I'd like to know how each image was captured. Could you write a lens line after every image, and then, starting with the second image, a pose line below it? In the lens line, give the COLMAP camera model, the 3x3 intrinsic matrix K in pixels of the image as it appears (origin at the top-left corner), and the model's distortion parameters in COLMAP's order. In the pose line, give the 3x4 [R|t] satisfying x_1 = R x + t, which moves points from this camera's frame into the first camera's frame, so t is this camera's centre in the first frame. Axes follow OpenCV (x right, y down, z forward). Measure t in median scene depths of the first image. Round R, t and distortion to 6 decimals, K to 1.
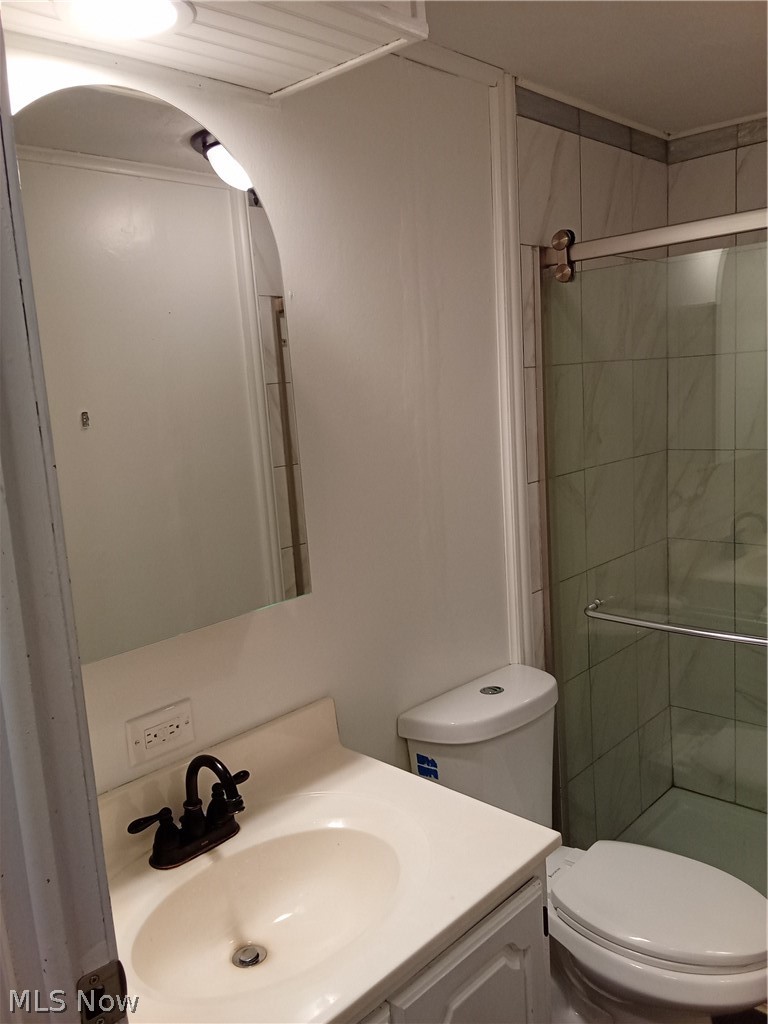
lens RADIAL K [[832.3, 0, 379.6], [0, 832.3, 512.9], [0, 0, 1]] dist [0.044606, -0.055291]
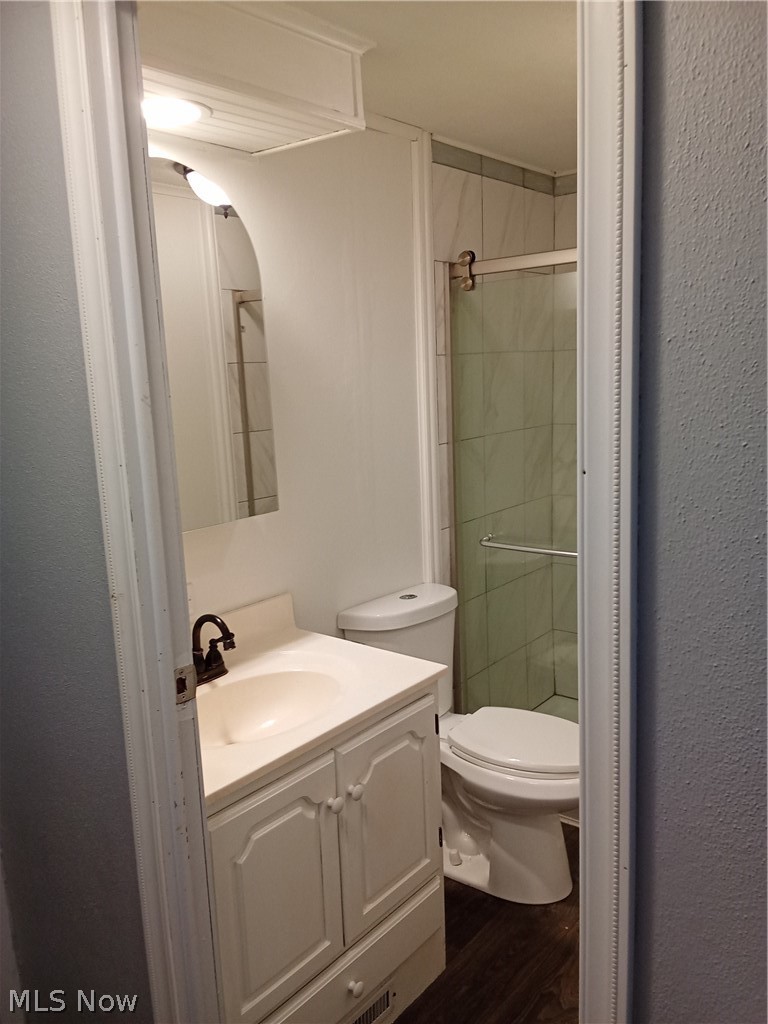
lens RADIAL K [[832.3, 0, 388.3], [0, 832.3, 513.3], [0, 0, 1]] dist [0.044606, -0.055291]
pose [[0.995935, 0.009871, 0.089531, -0.016470], [-0.011245, 0.999826, 0.014862, 0.055177], [-0.089369, -0.015809, 0.995873, -0.296639]]
